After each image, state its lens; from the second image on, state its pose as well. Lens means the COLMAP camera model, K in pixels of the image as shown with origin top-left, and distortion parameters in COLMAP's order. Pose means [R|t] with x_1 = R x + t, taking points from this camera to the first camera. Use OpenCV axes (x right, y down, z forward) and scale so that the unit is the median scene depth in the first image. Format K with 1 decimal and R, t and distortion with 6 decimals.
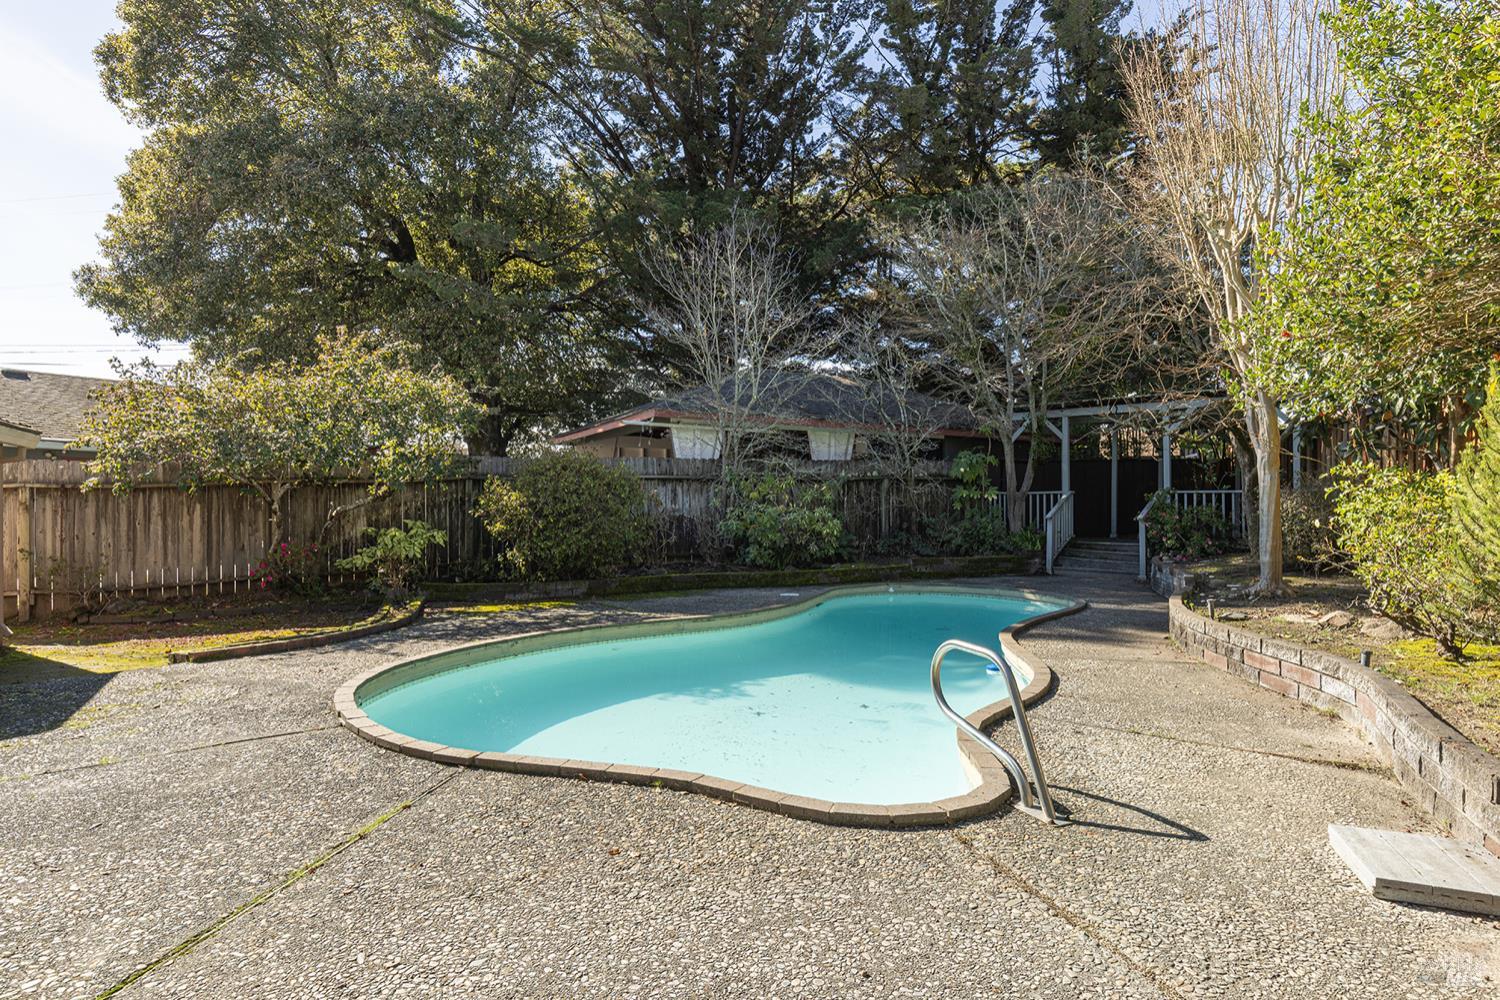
lens RADIAL K [[856.8, 0, 747.2], [0, 856.8, 505.2], [0, 0, 1]] dist [-0.003718, -0.000015]
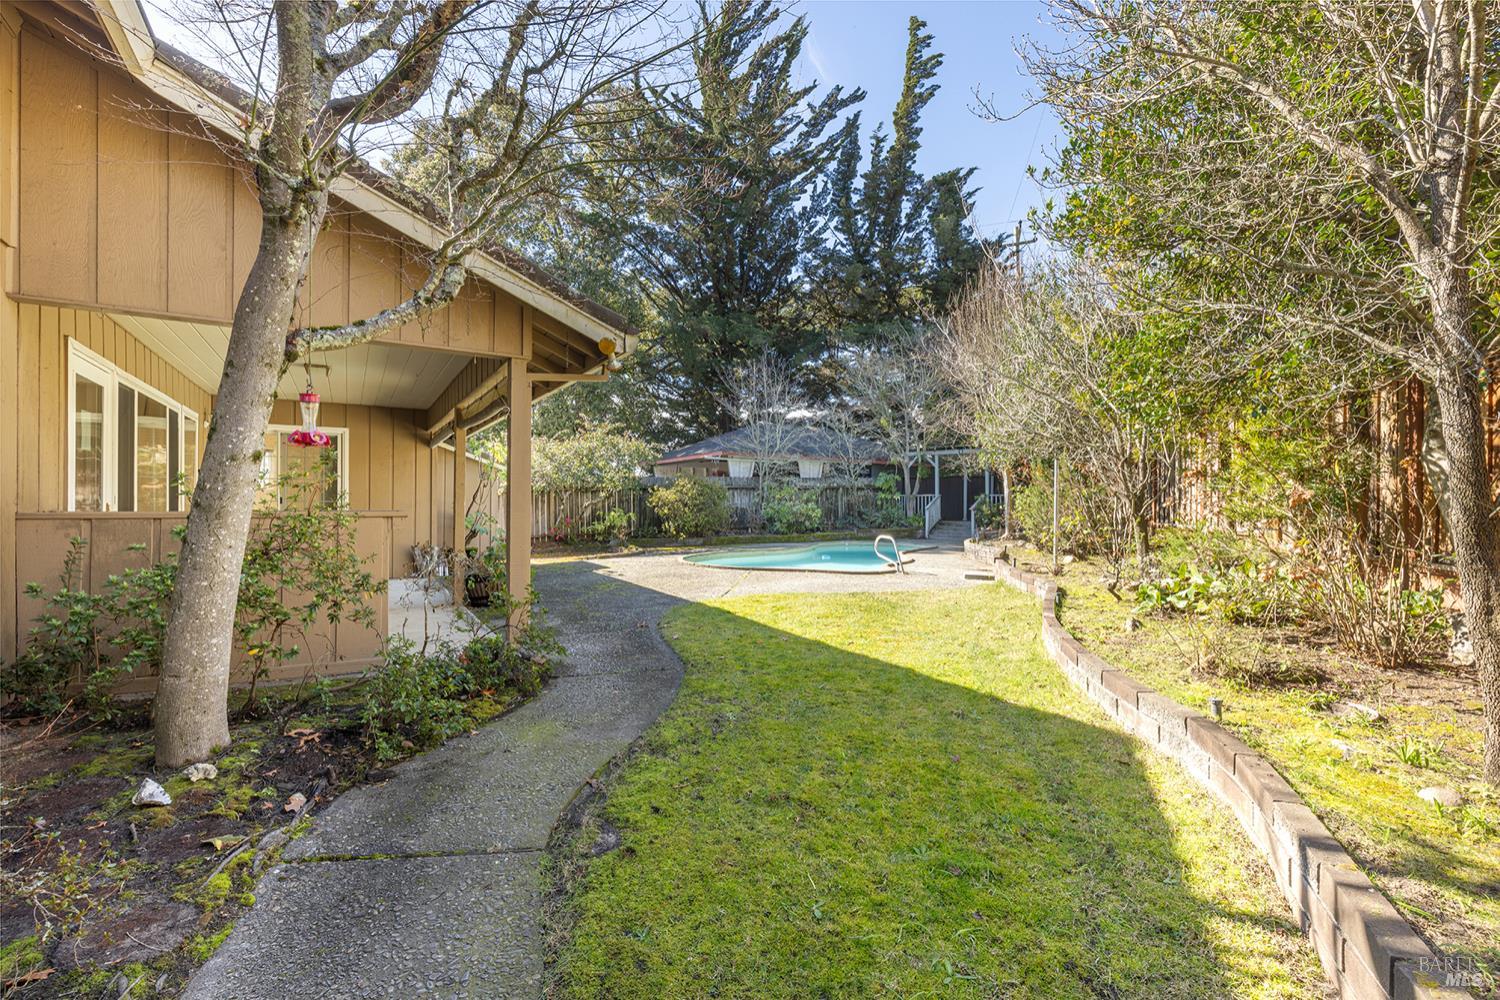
lens RADIAL K [[667.6, 0, 751.9], [0, 667.6, 503.8], [0, 0, 1]] dist [0.006870, -0.001243]
pose [[0.998394, 0.002392, 0.056594, -0.108116], [-0.002509, 0.999995, 0.001997, 0.001706], [-0.056589, -0.002136, 0.998395, -0.415455]]
